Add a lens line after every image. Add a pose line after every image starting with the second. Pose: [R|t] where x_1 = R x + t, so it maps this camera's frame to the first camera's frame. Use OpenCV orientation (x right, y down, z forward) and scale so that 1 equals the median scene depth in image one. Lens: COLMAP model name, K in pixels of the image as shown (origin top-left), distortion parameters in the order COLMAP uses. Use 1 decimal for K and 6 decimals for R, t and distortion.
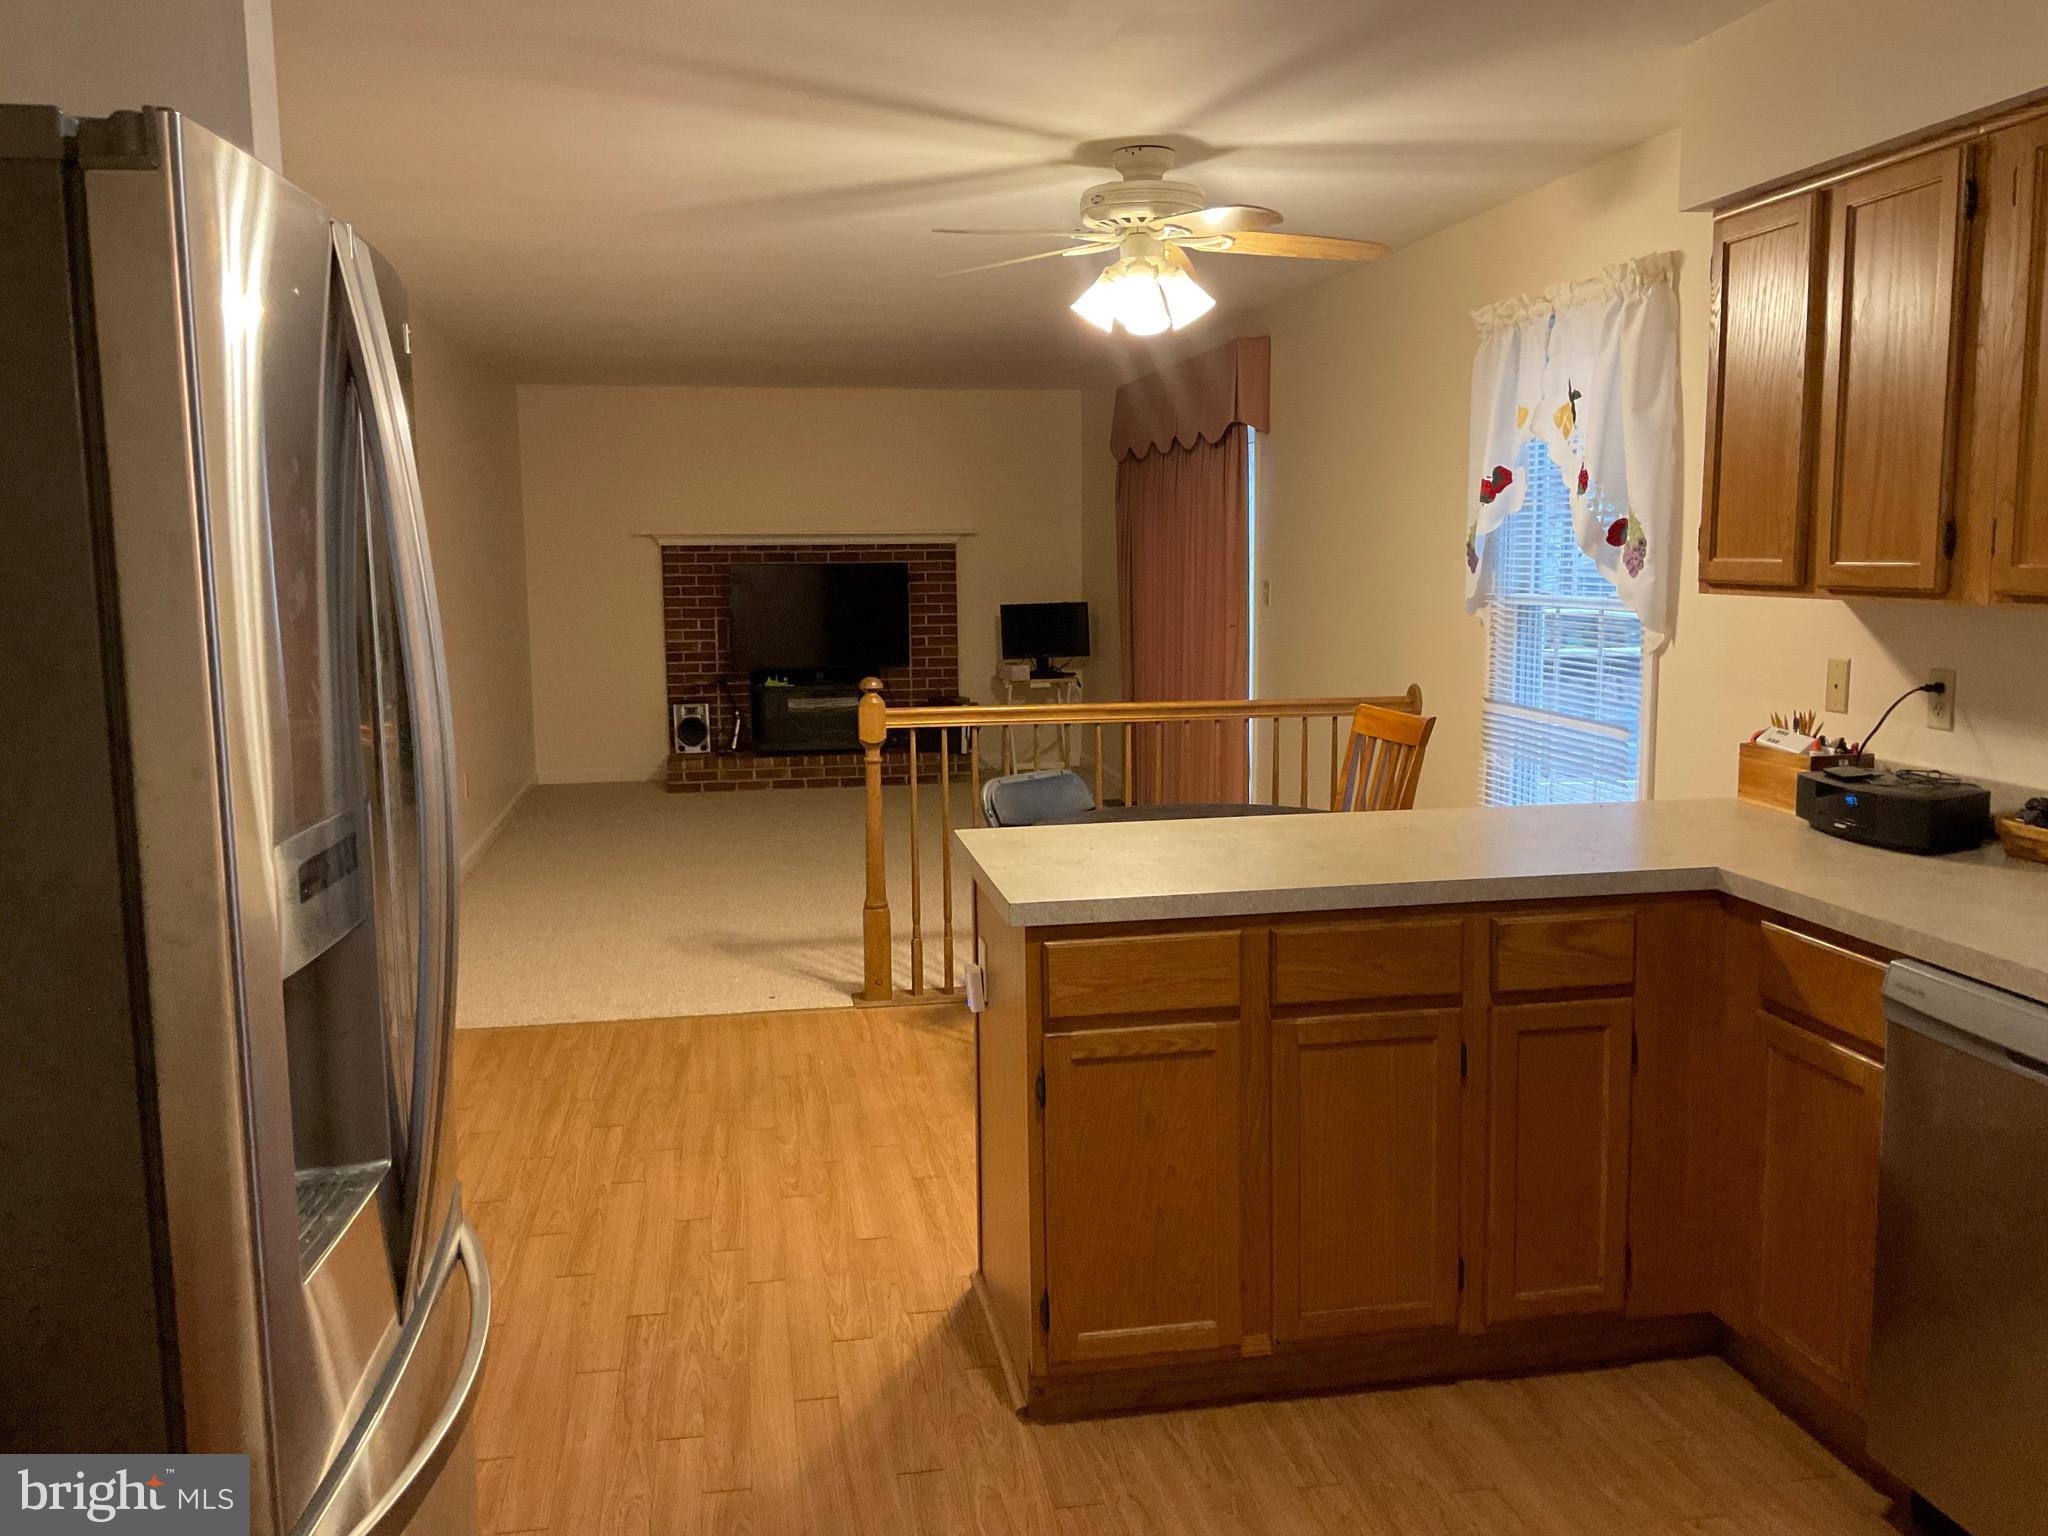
lens RADIAL K [[1703.5, 0, 1021.1], [0, 1703.5, 767.8], [0, 0, 1]] dist [0.103628, -0.196155]
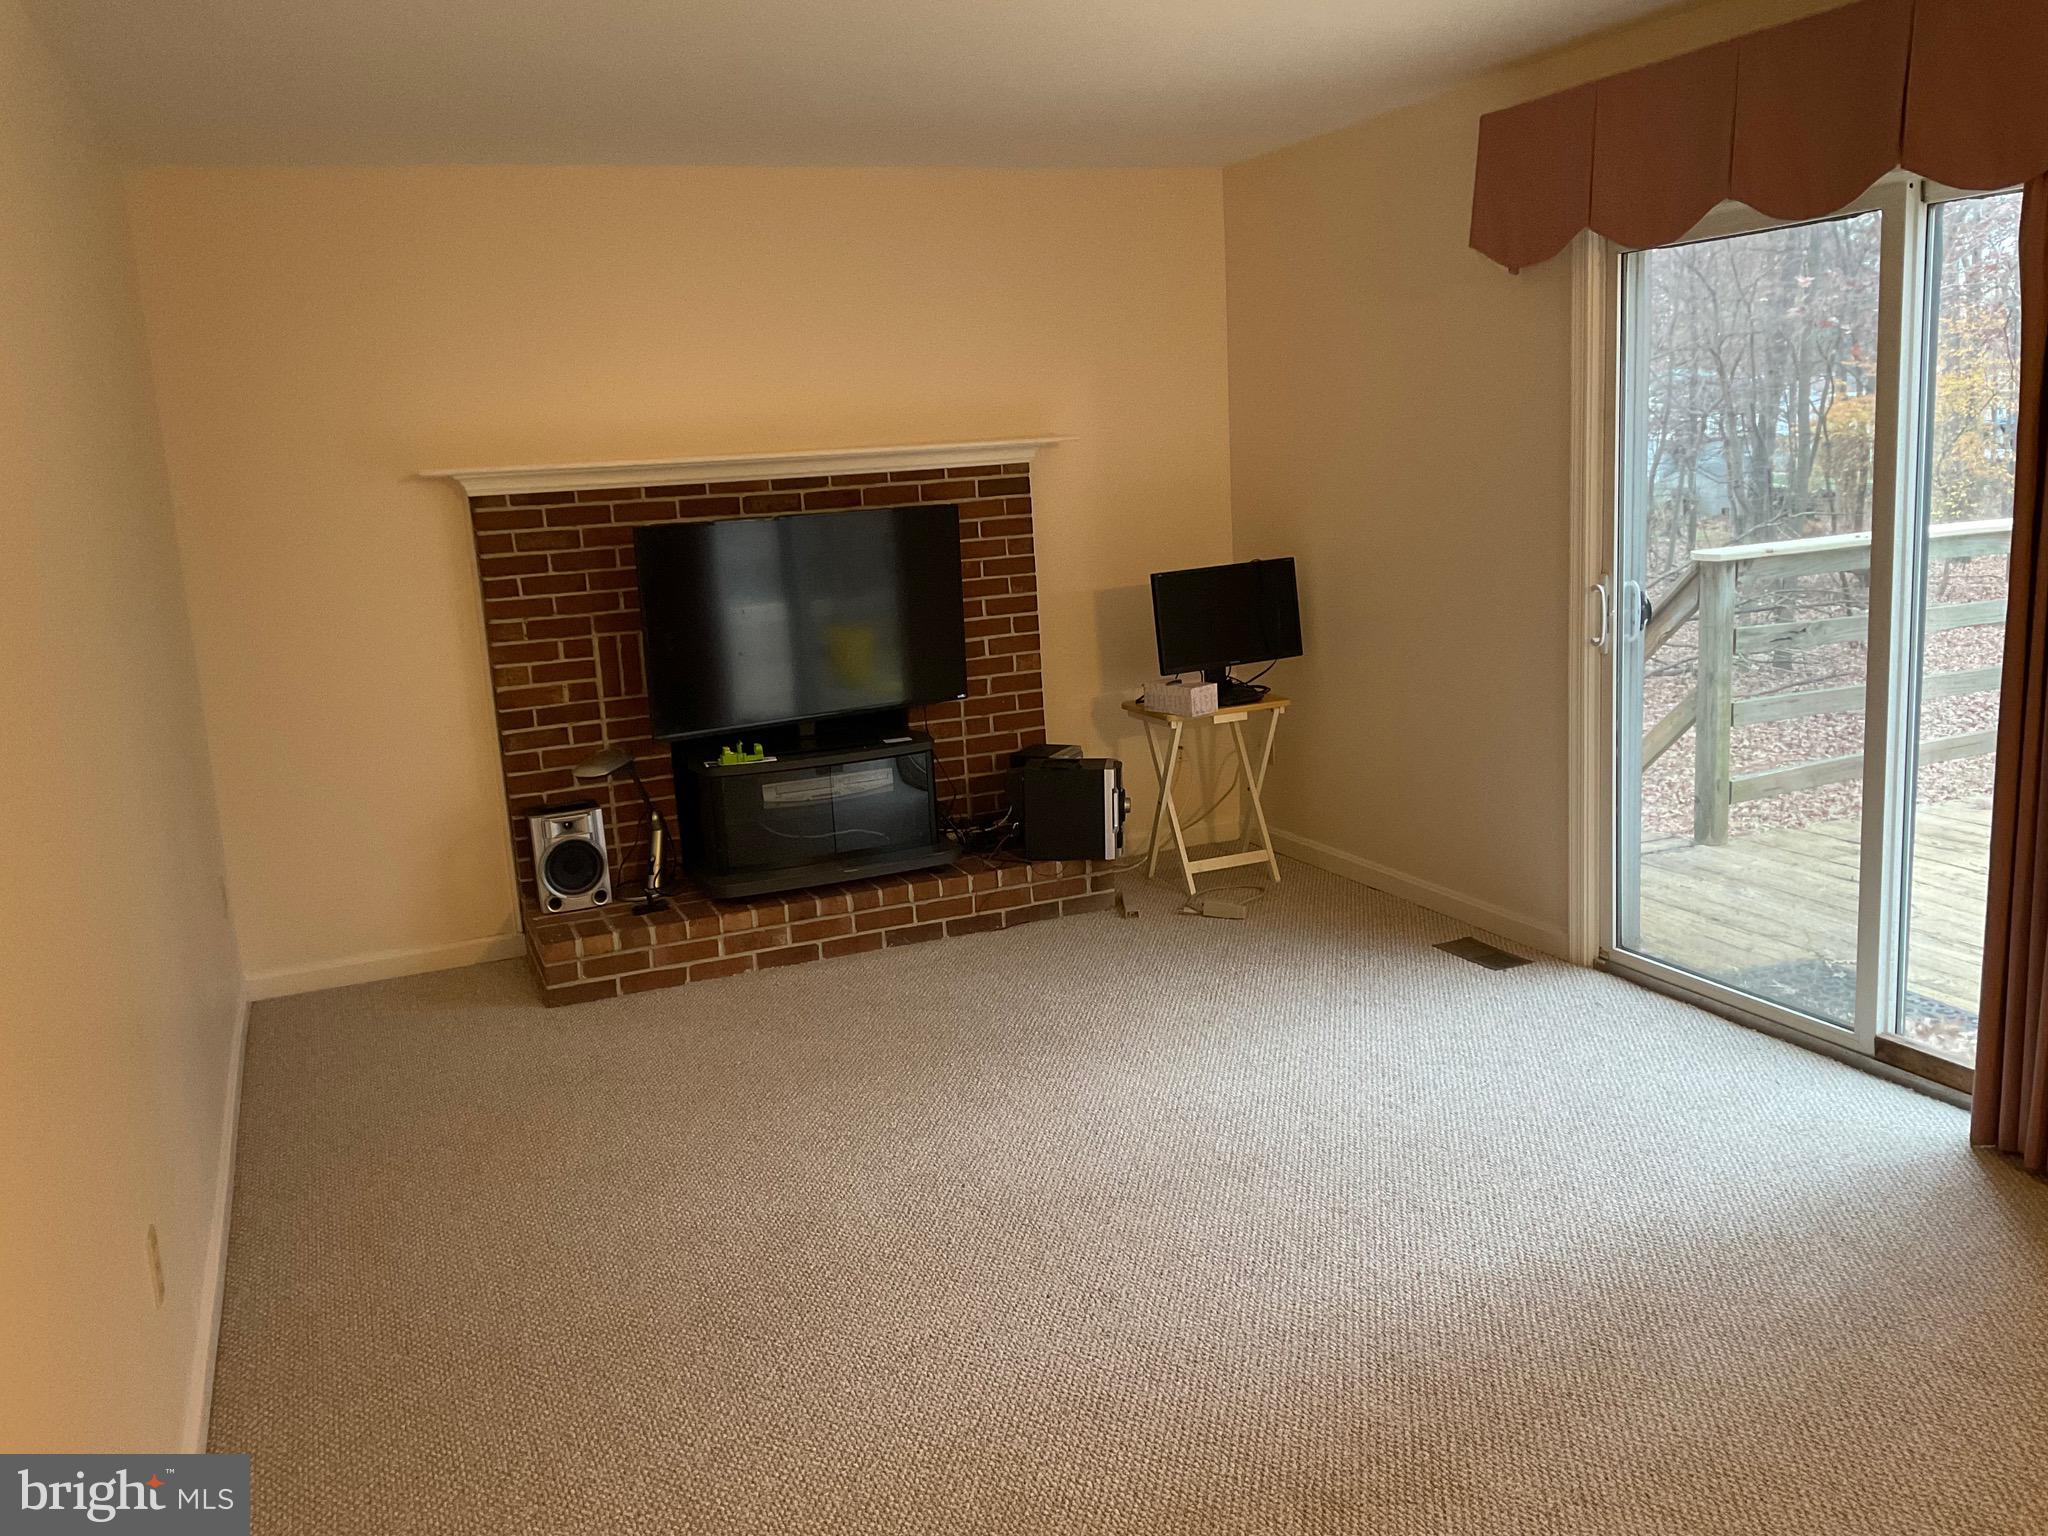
lens RADIAL K [[1703.5, 0, 1031.7], [0, 1703.5, 768.3], [0, 0, 1]] dist [0.103628, -0.196155]
pose [[0.973137, -0.088510, 0.212533, -0.416294], [0.078096, 0.995320, 0.056921, -0.170764], [-0.216576, -0.038794, 0.975495, 1.212156]]
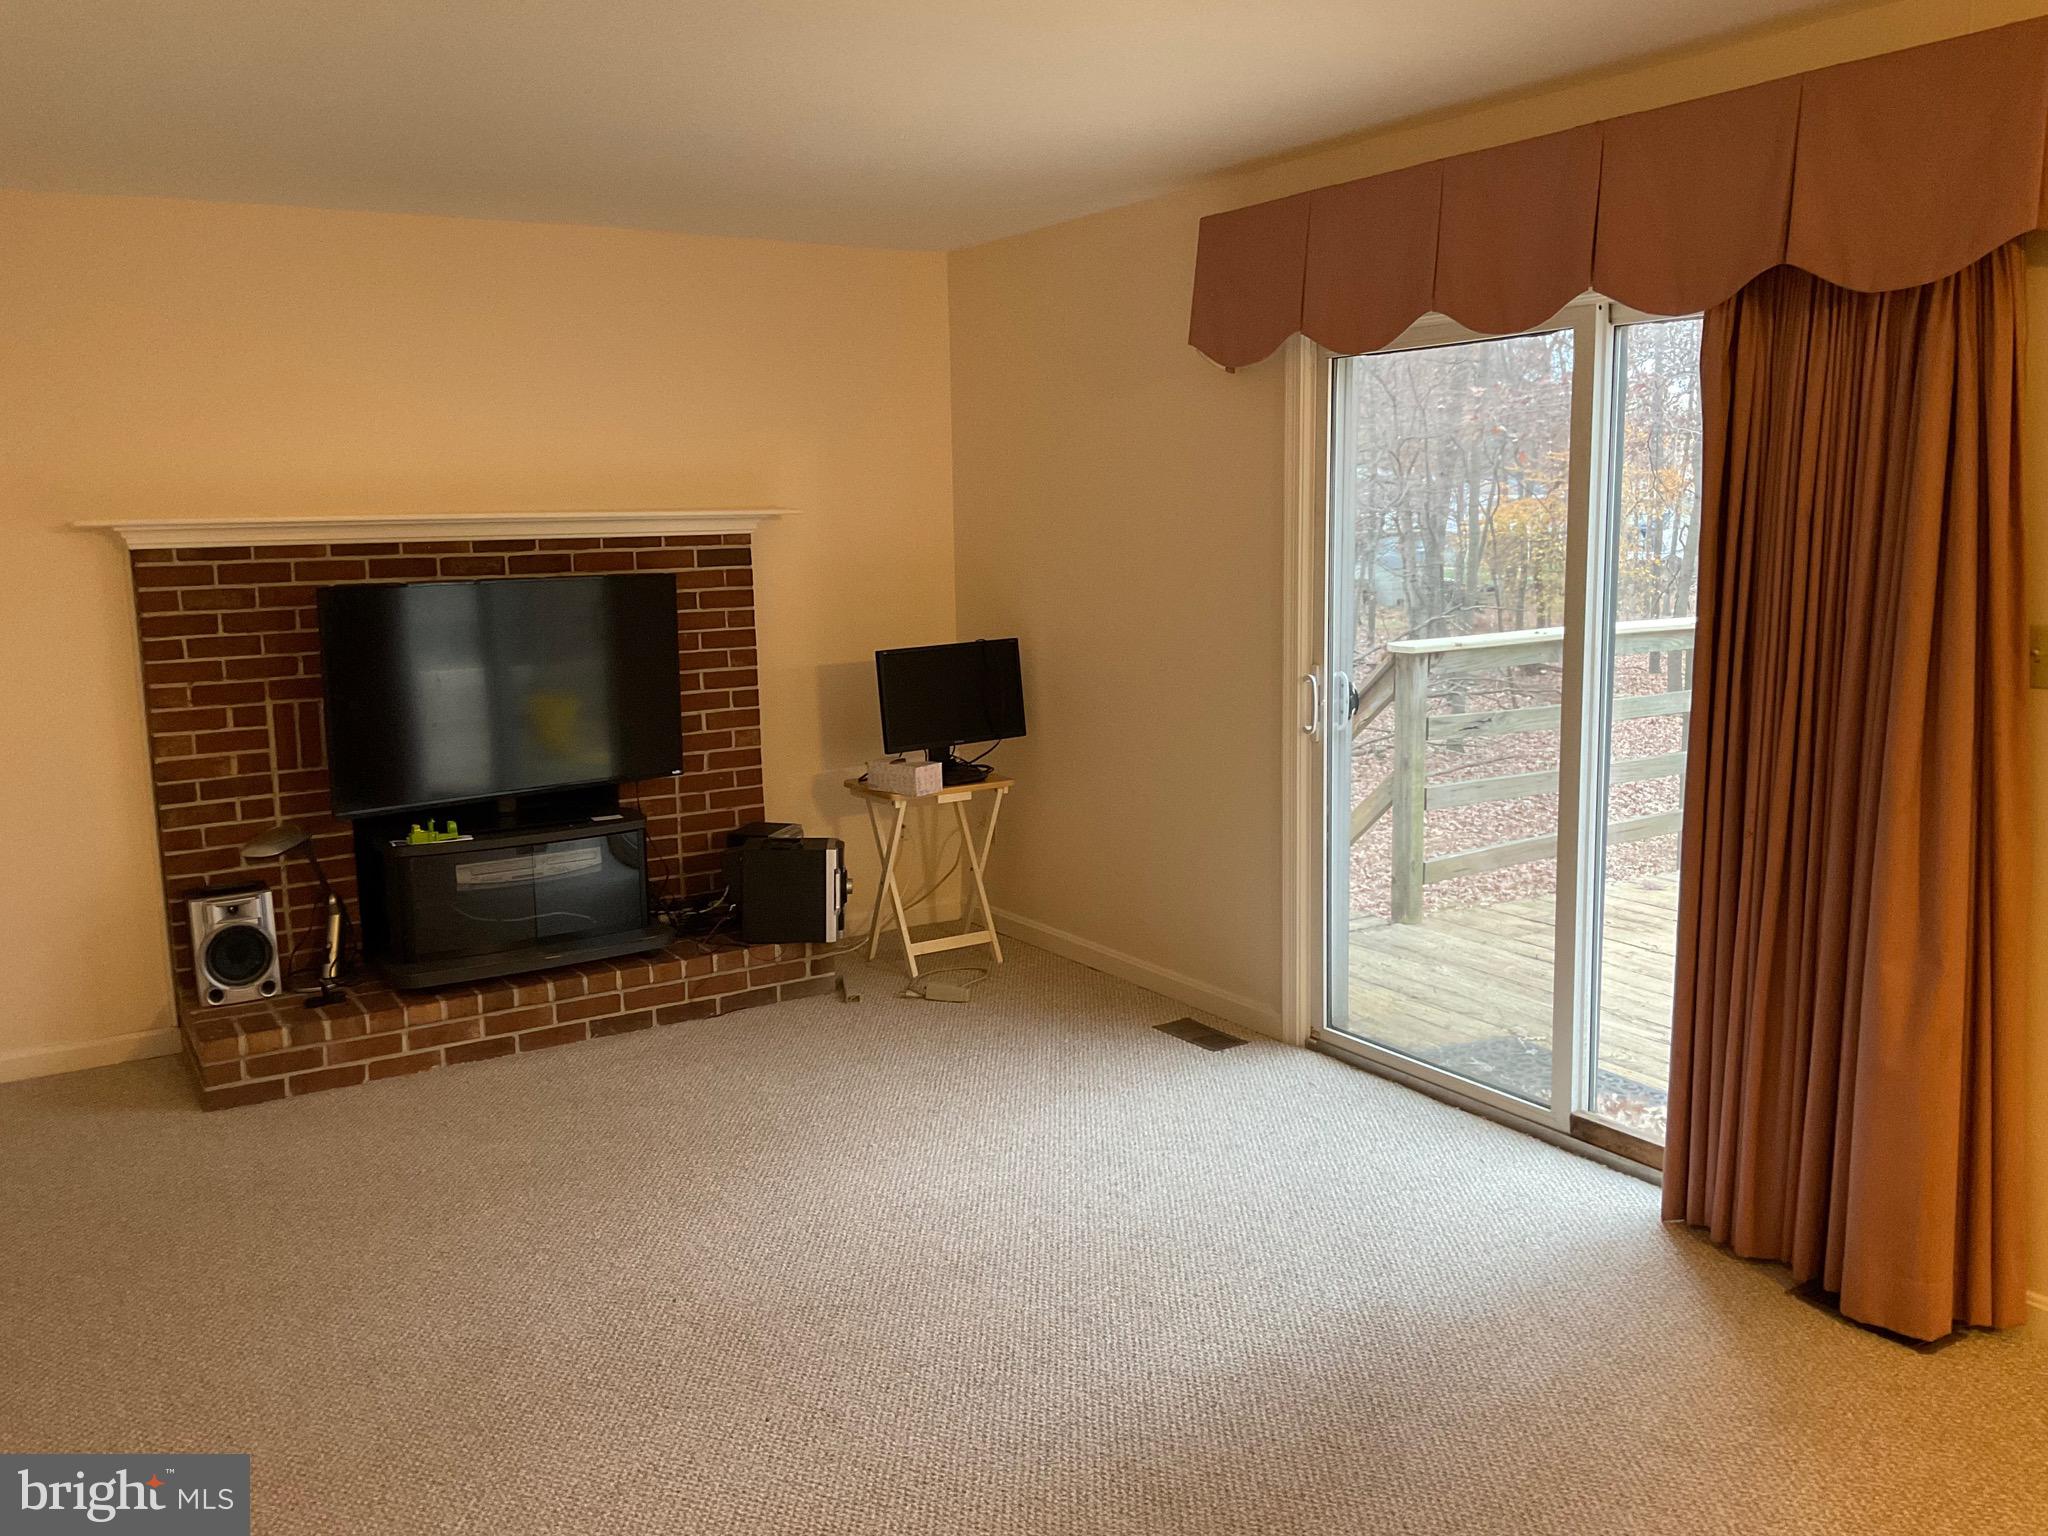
lens RADIAL K [[1703.5, 0, 1033.7], [0, 1703.5, 764.0], [0, 0, 1]] dist [0.103628, -0.196155]
pose [[0.923439, -0.066325, 0.377969, -0.418791], [0.061587, 0.997798, 0.024623, -0.176732], [-0.378770, 0.000540, 0.925491, 1.236905]]
